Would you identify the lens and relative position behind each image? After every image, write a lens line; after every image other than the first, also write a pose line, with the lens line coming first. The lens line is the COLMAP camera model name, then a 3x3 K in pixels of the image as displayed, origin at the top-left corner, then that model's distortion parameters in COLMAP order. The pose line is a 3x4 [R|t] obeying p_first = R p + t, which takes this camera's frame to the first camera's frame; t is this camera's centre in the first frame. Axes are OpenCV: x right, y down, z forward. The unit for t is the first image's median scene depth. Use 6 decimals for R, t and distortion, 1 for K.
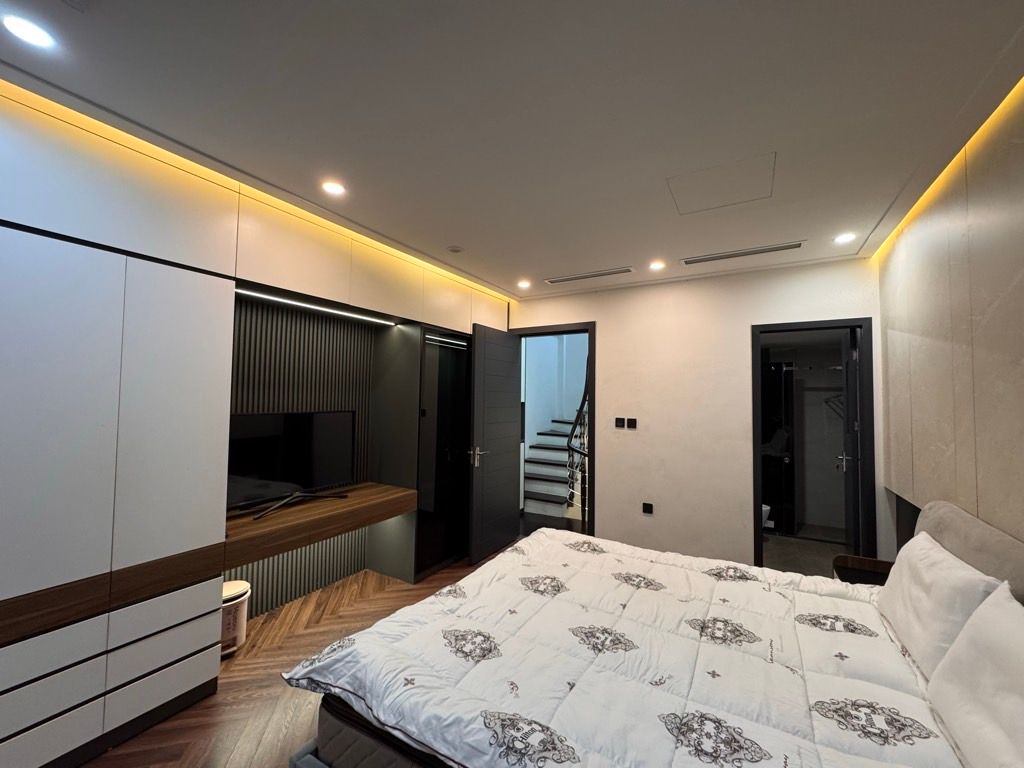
lens RADIAL K [[418.3, 0, 511.1], [0, 418.3, 378.1], [0, 0, 1]] dist [0.051720, 0.000258]
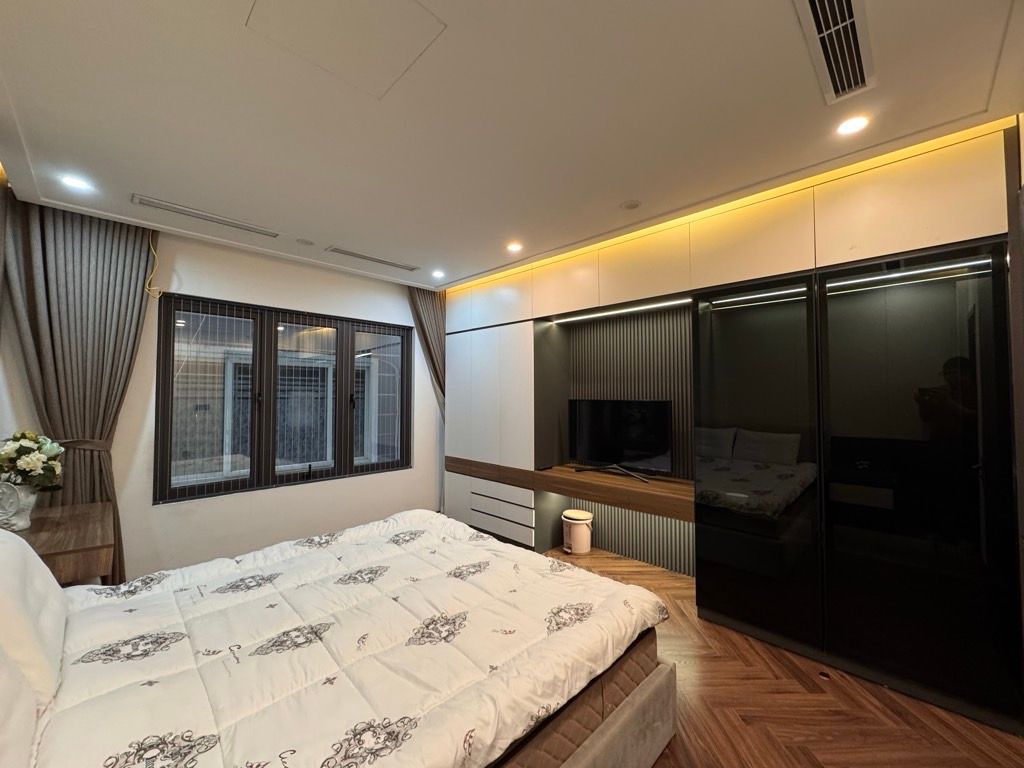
lens RADIAL K [[408.0, 0, 510.7], [0, 408.0, 382.7], [0, 0, 1]] dist [-0.002318, 0.000614]
pose [[-0.270579, -0.061316, -0.960743, 0.980128], [0.037162, 0.996561, -0.074068, 0.139148], [0.961980, -0.055744, -0.267370, 1.380532]]
